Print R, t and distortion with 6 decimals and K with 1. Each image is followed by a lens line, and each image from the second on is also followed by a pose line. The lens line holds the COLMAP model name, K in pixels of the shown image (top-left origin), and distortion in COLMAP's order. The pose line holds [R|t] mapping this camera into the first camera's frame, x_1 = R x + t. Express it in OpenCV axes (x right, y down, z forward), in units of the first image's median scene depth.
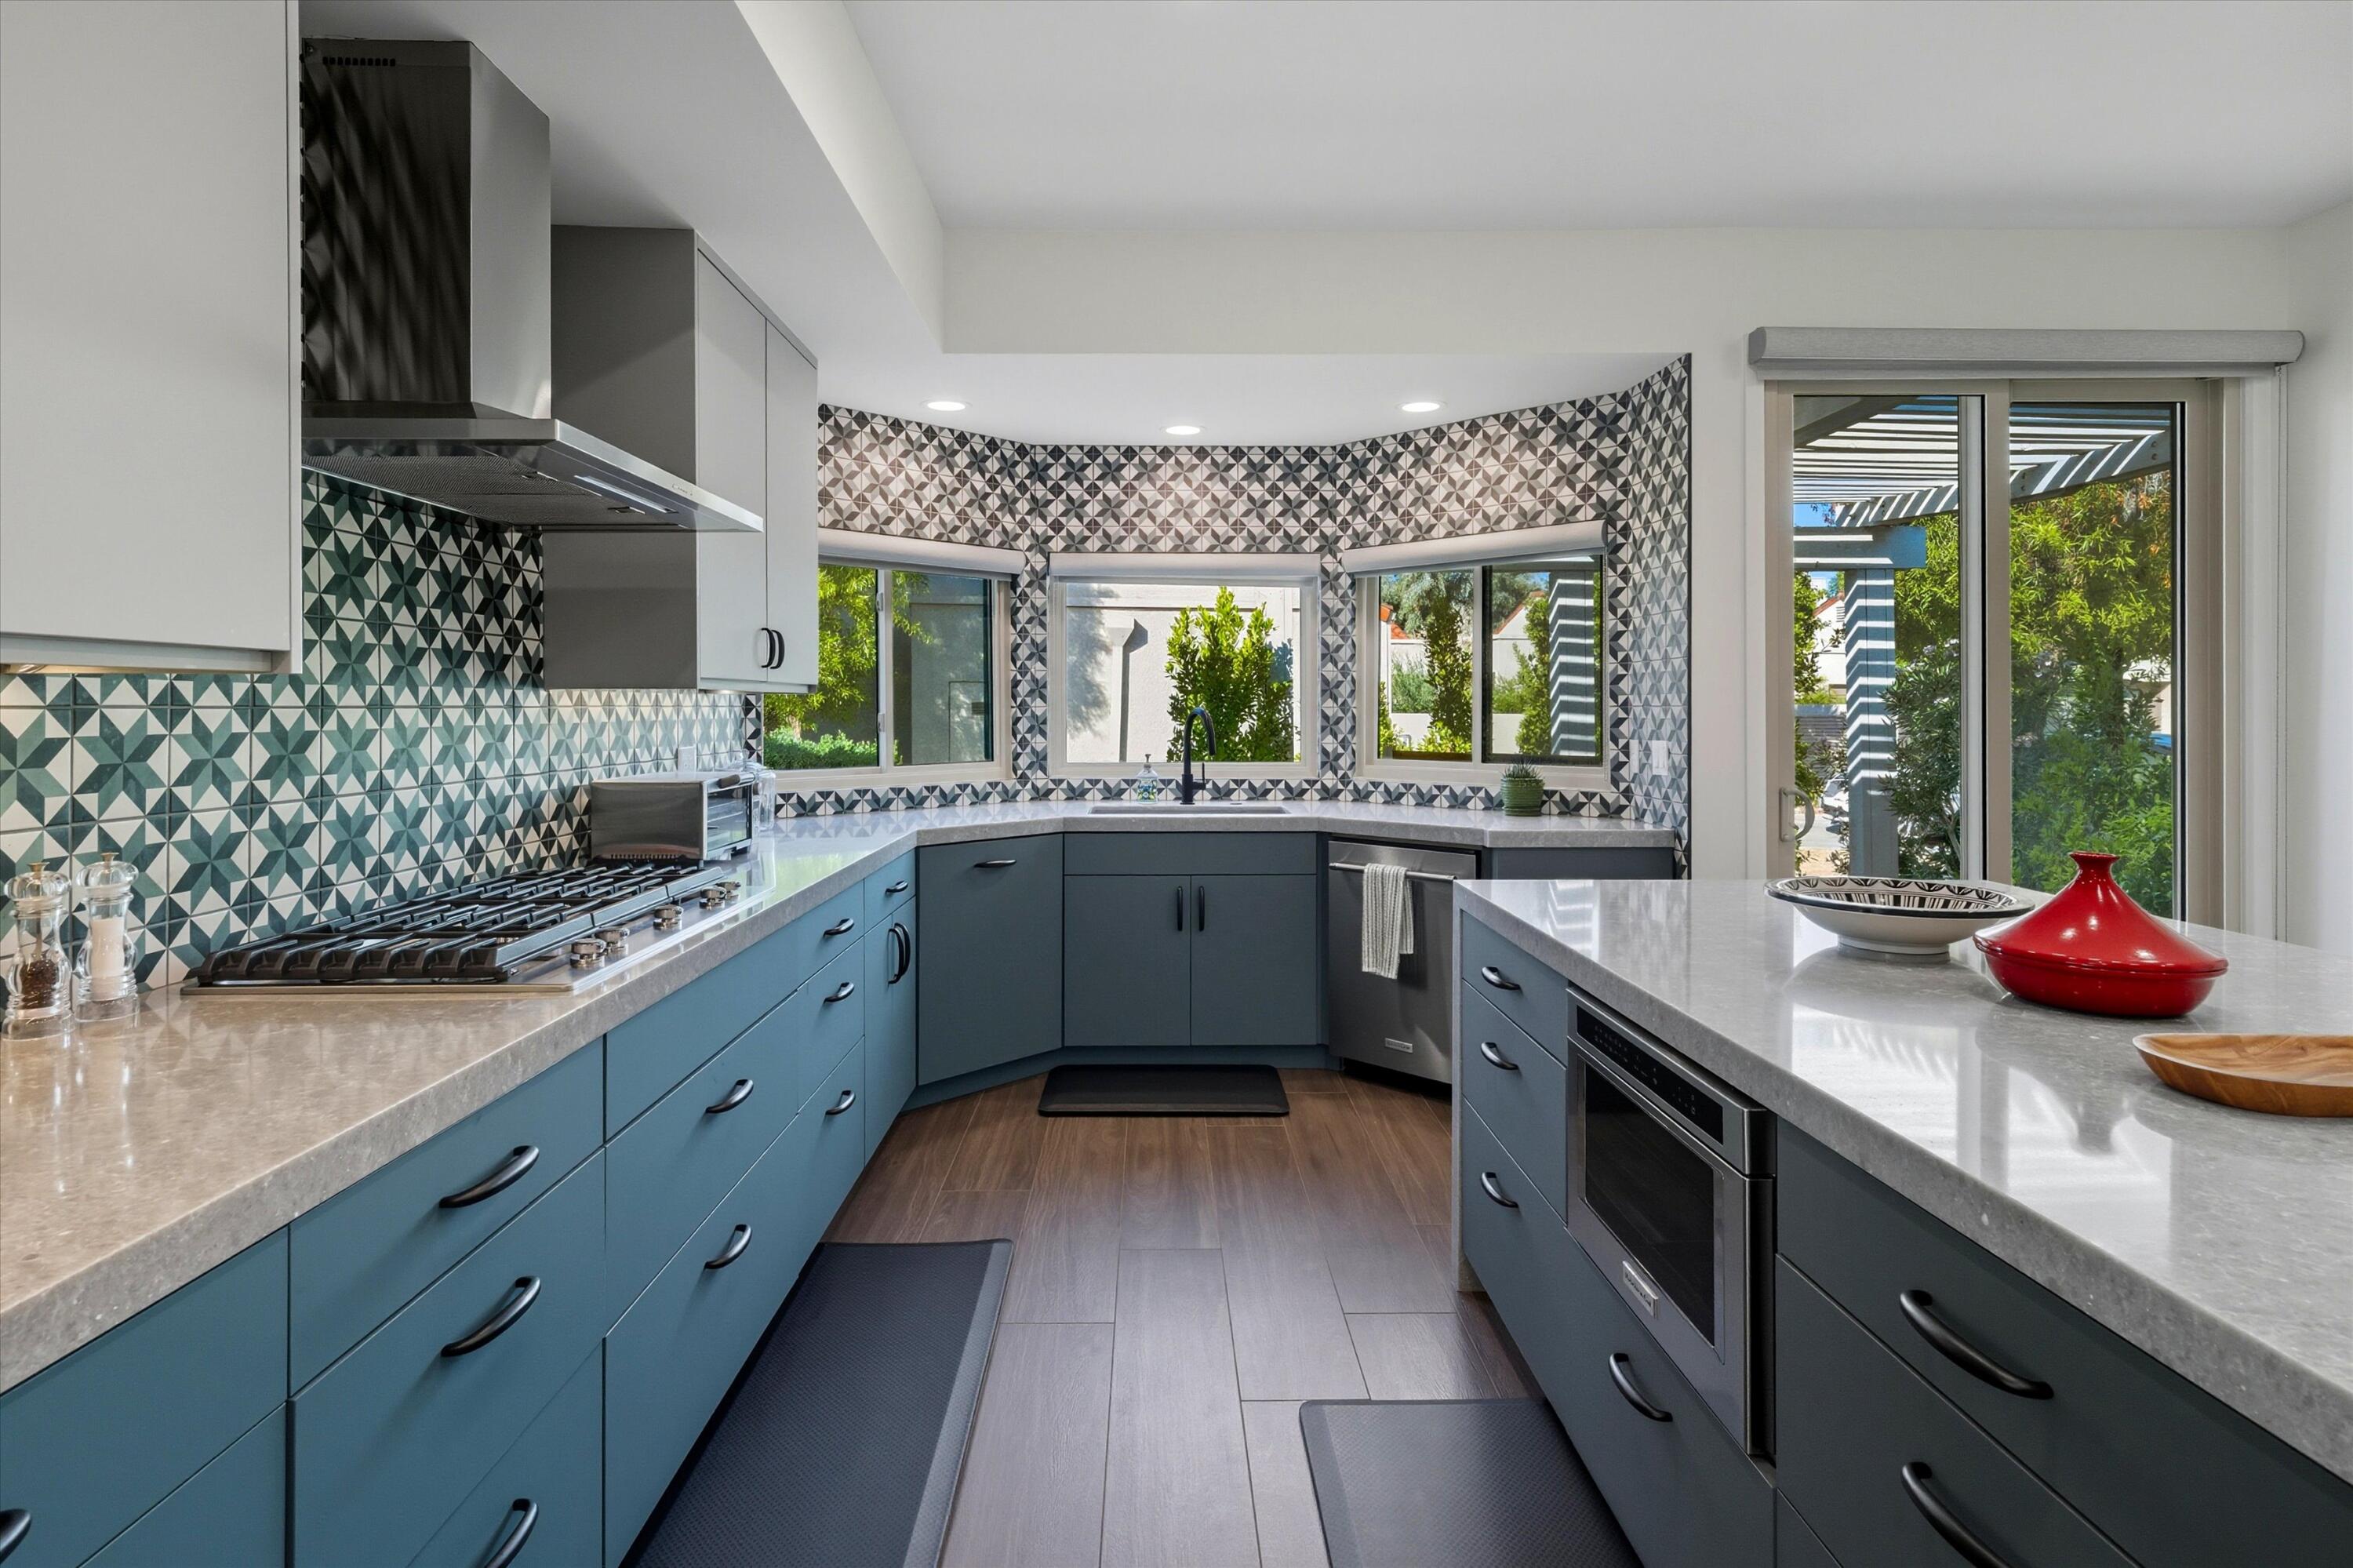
lens RADIAL K [[1198.1, 0, 1168.3], [0, 1198.1, 689.2], [0, 0, 1]] dist [0.016858, 0.000351]
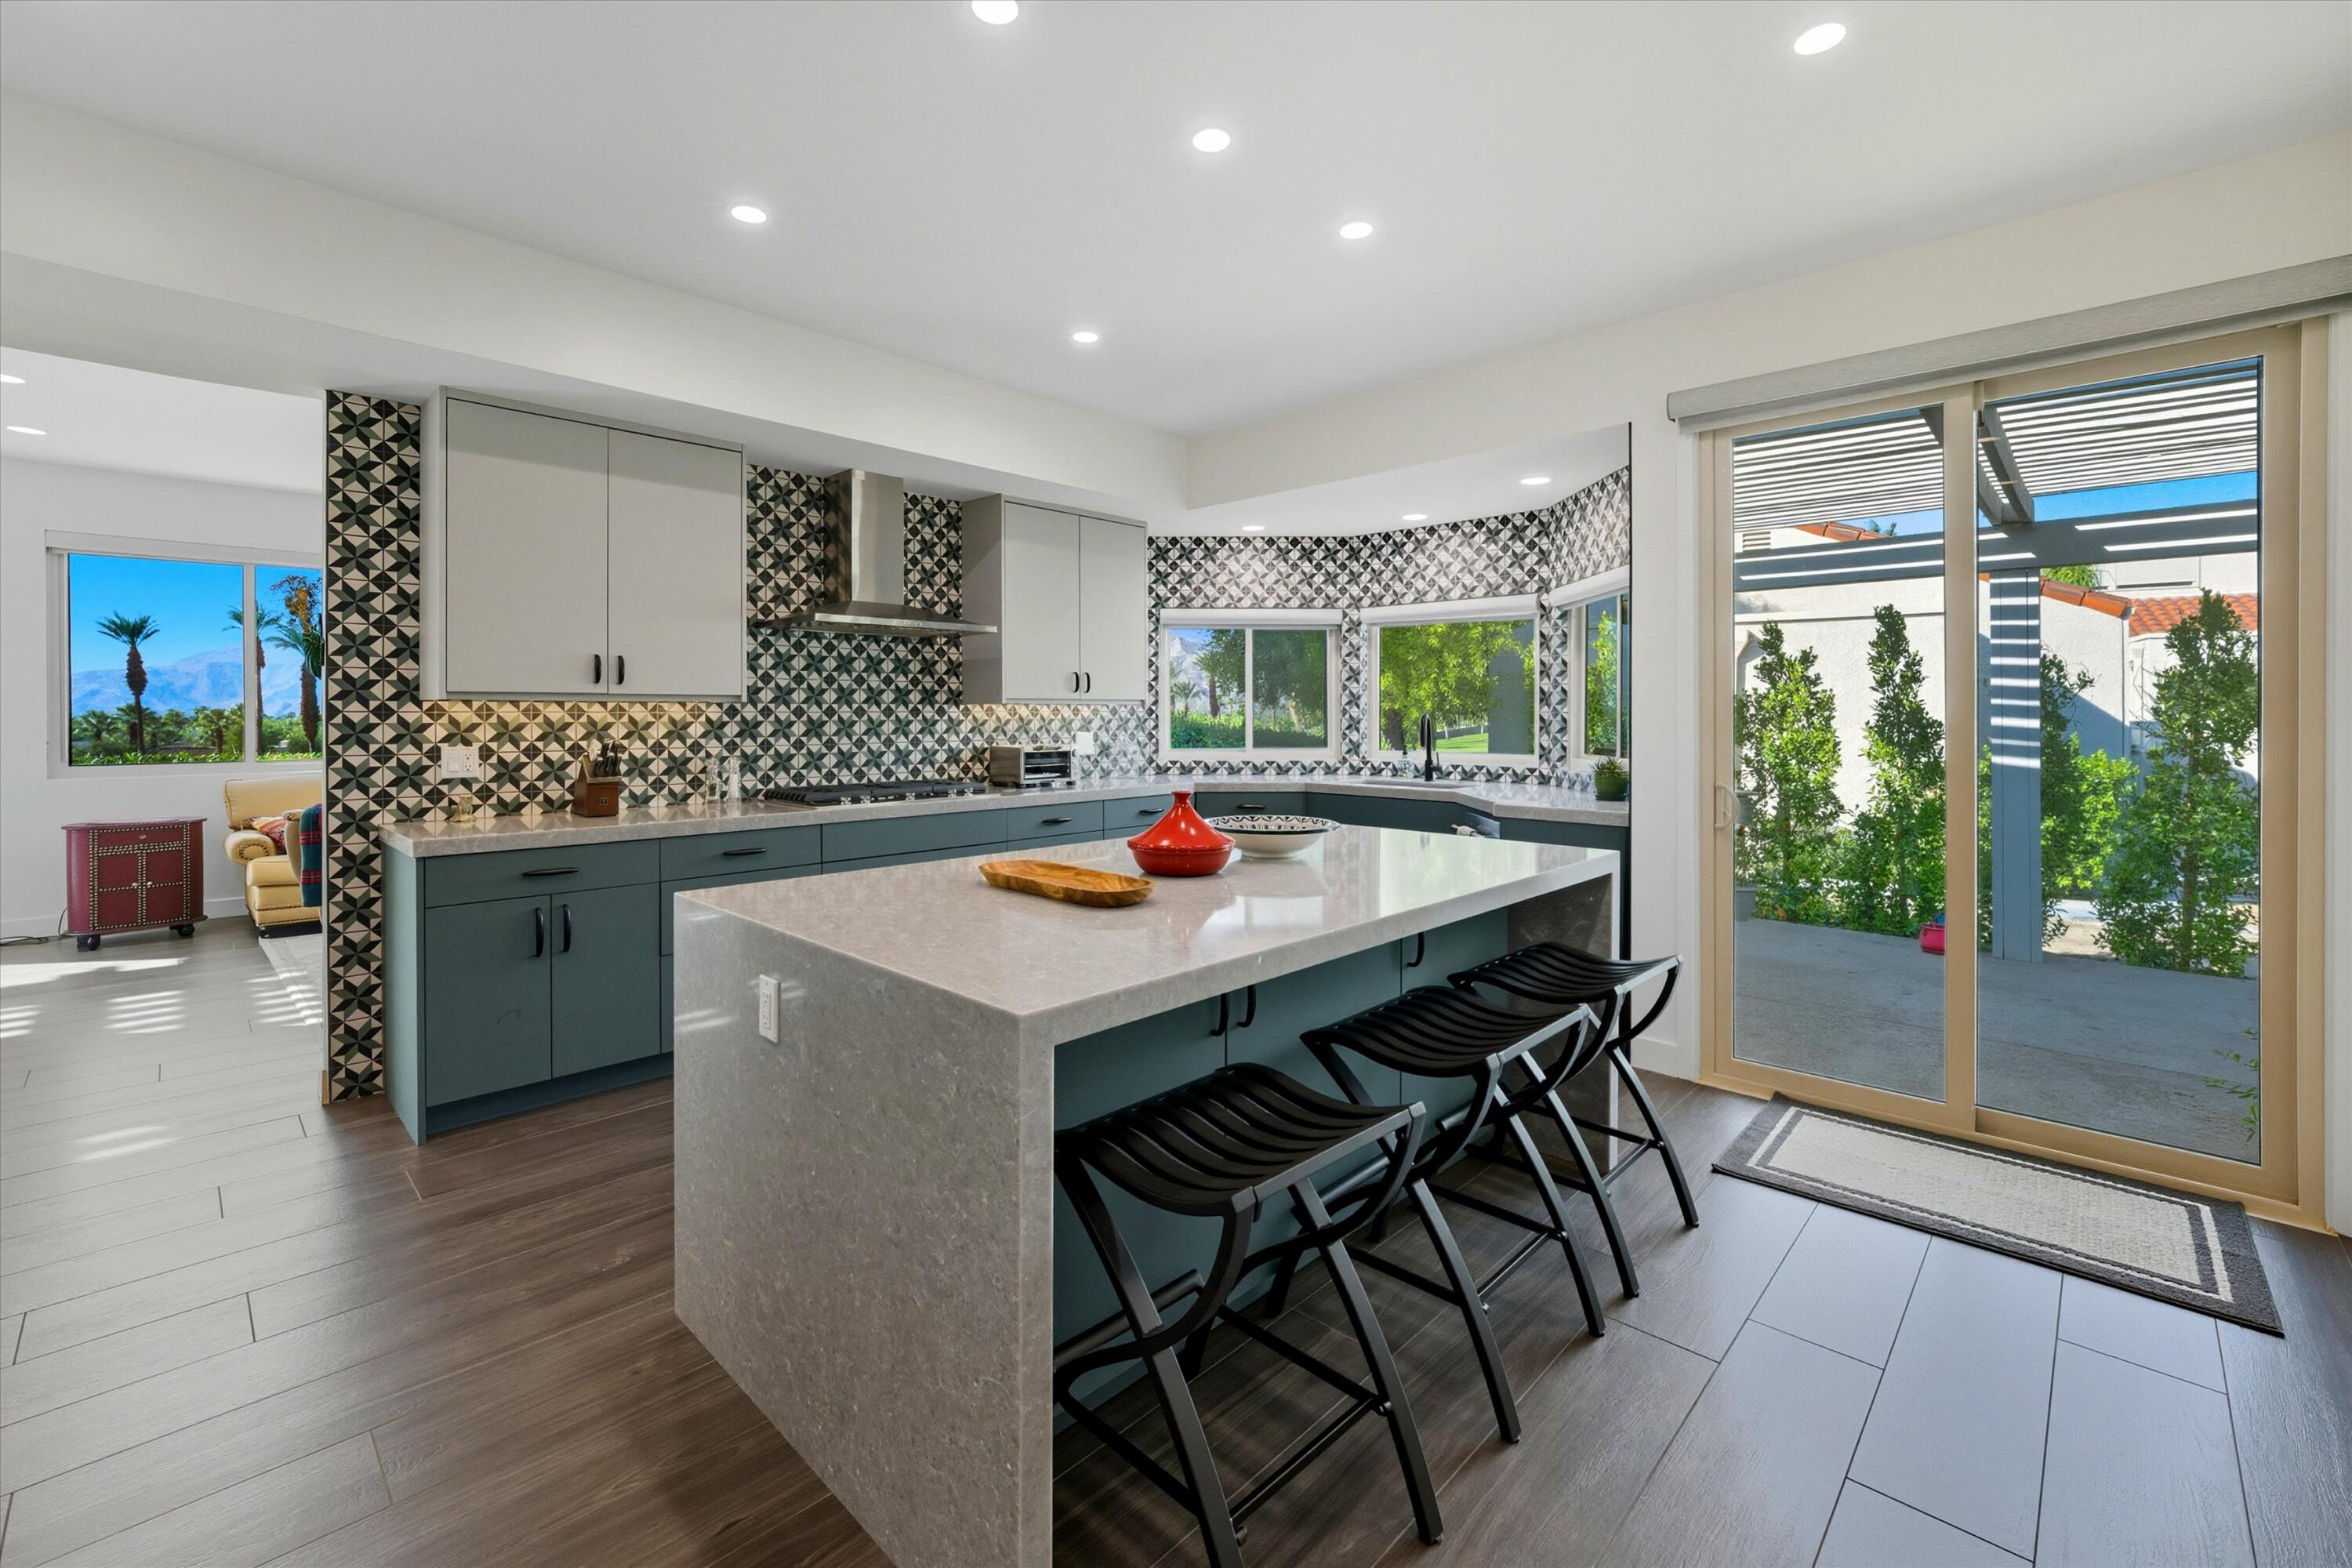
lens RADIAL K [[963.0, 0, 1187.7], [0, 963.0, 721.9], [0, 0, 1]] dist [-0.003860, -0.000035]
pose [[0.704542, 0.010144, -0.709590, 0.617636], [0.009244, 0.999682, 0.023469, -0.003220], [0.709603, -0.023094, 0.704224, 0.005140]]
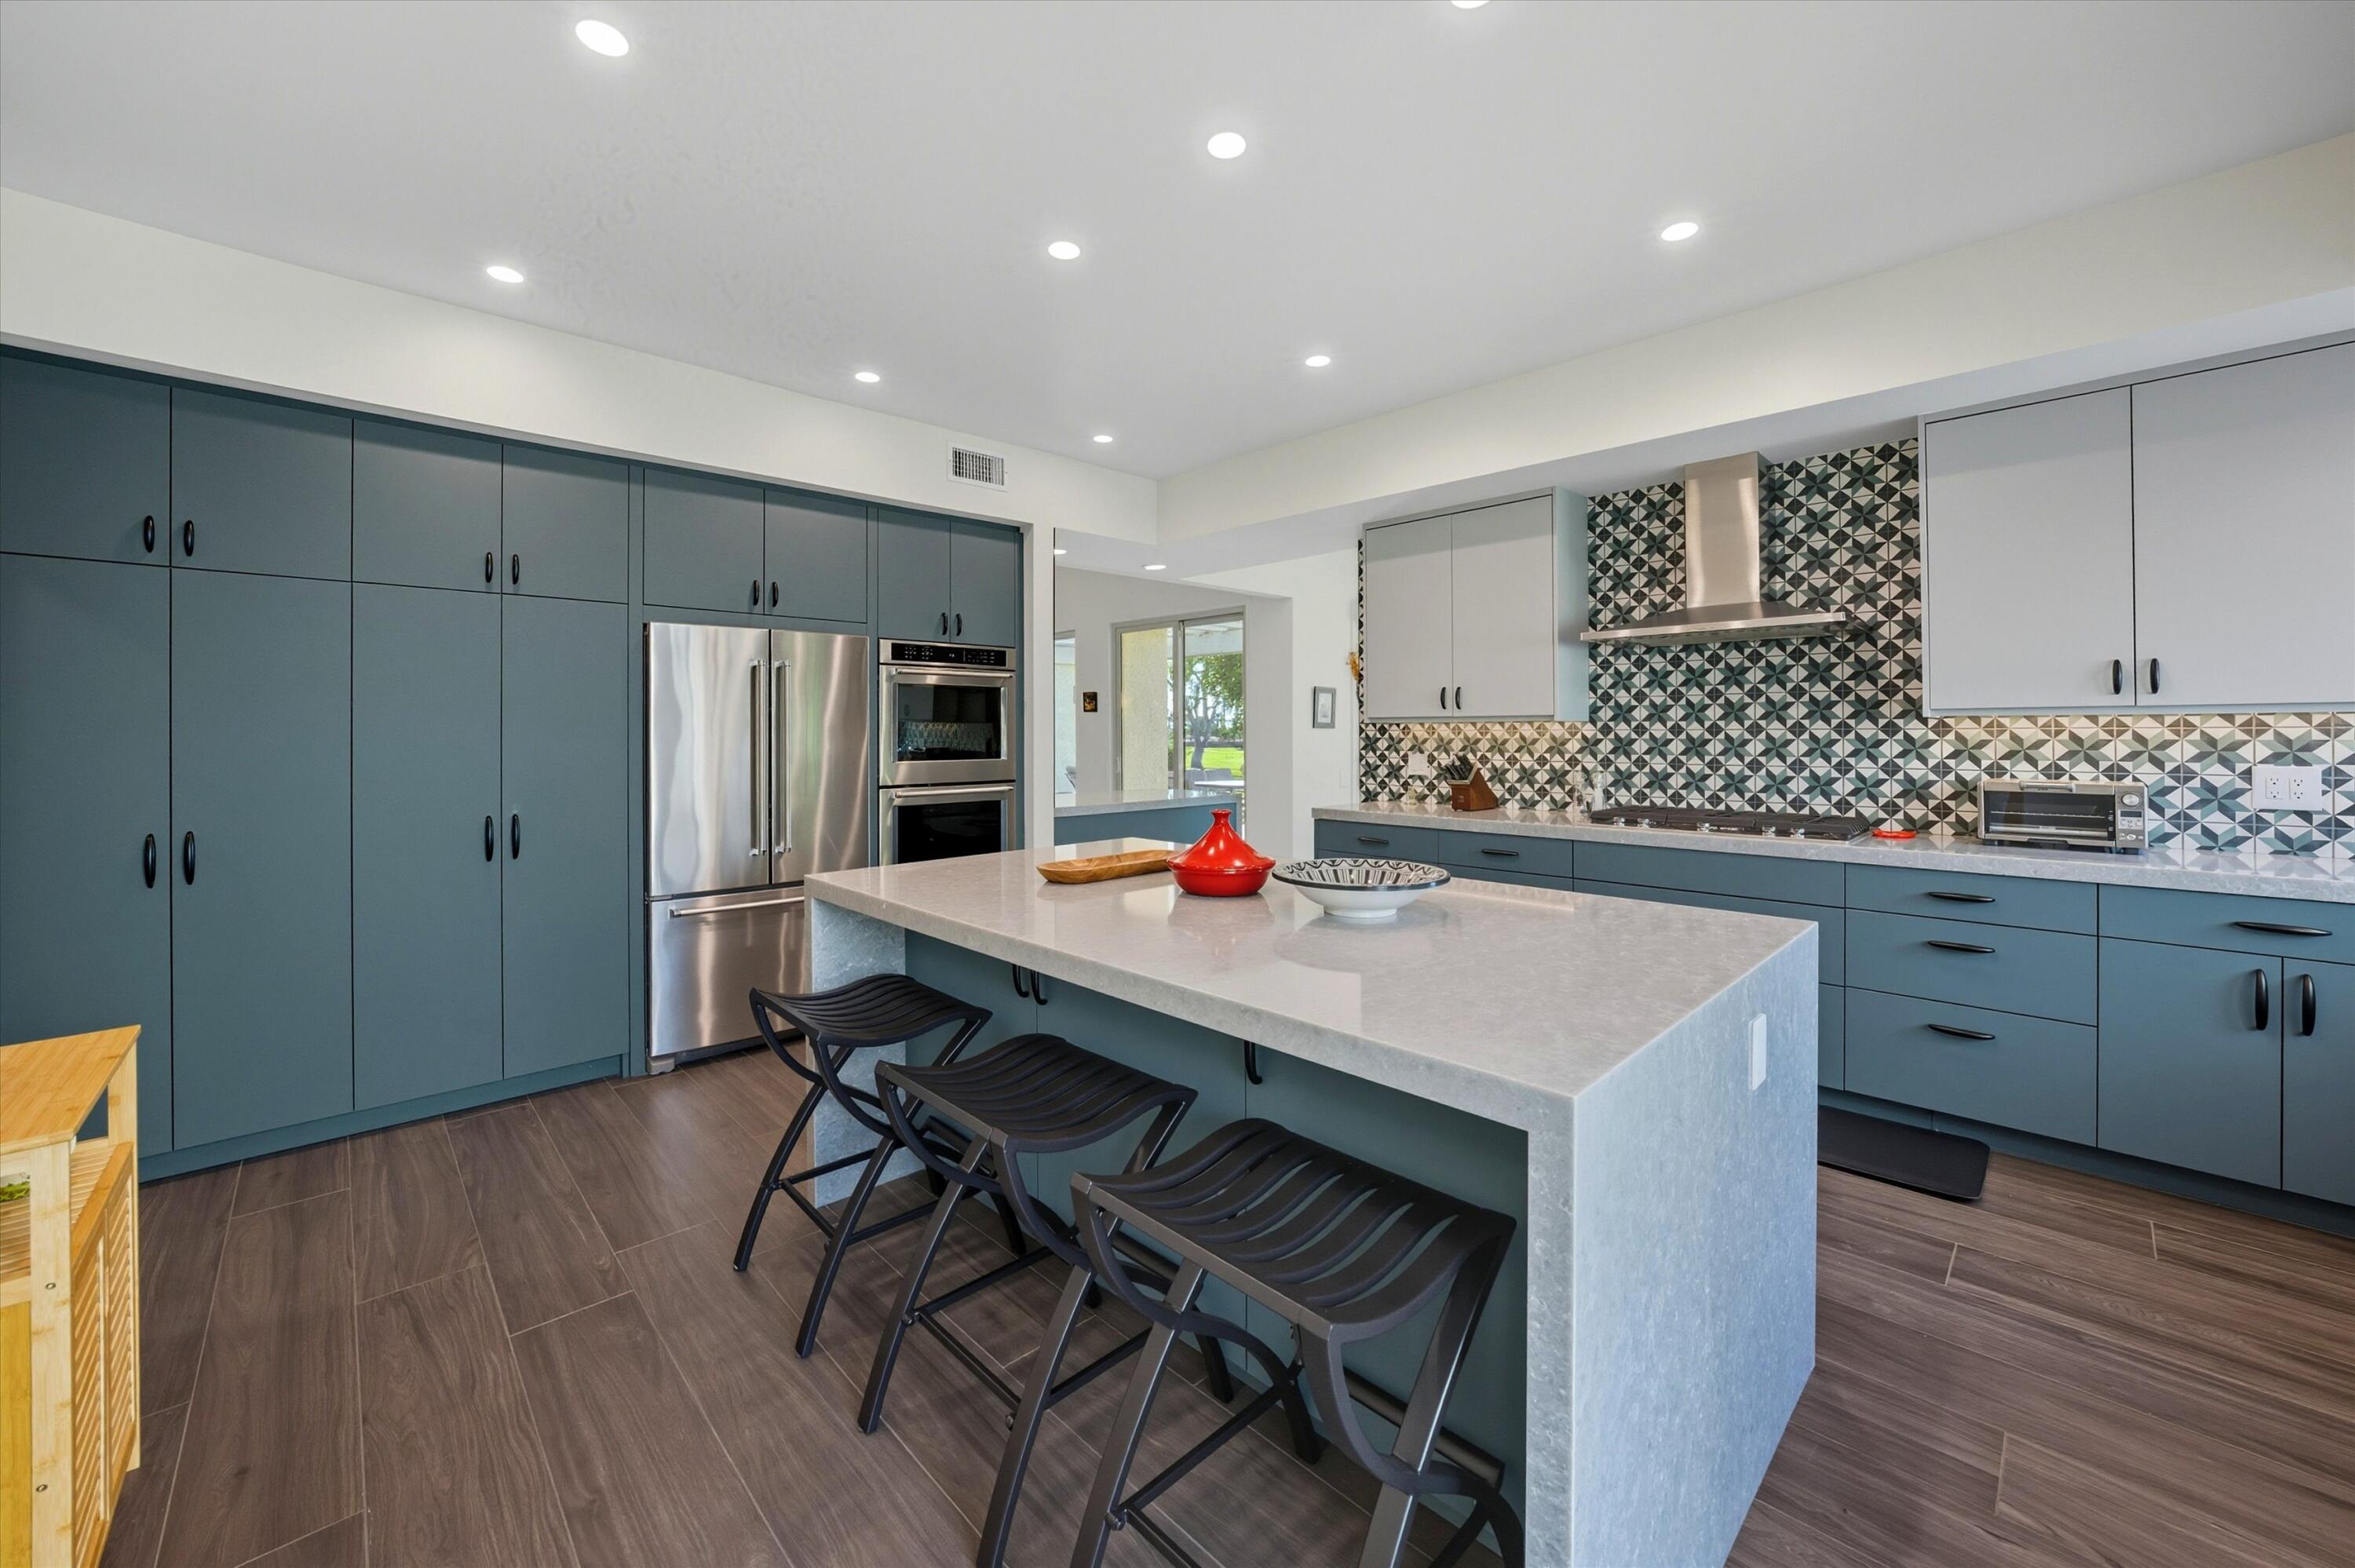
lens RADIAL K [[911.2, 0, 1189.8], [0, 911.2, 724.1], [0, 0, 1]] dist [-0.000570, 0.000045]
pose [[-0.719352, -0.000077, -0.694646, 0.607867], [0.016549, 0.999714, -0.017249, 0.007407], [0.694449, -0.023904, -0.719145, 0.684139]]
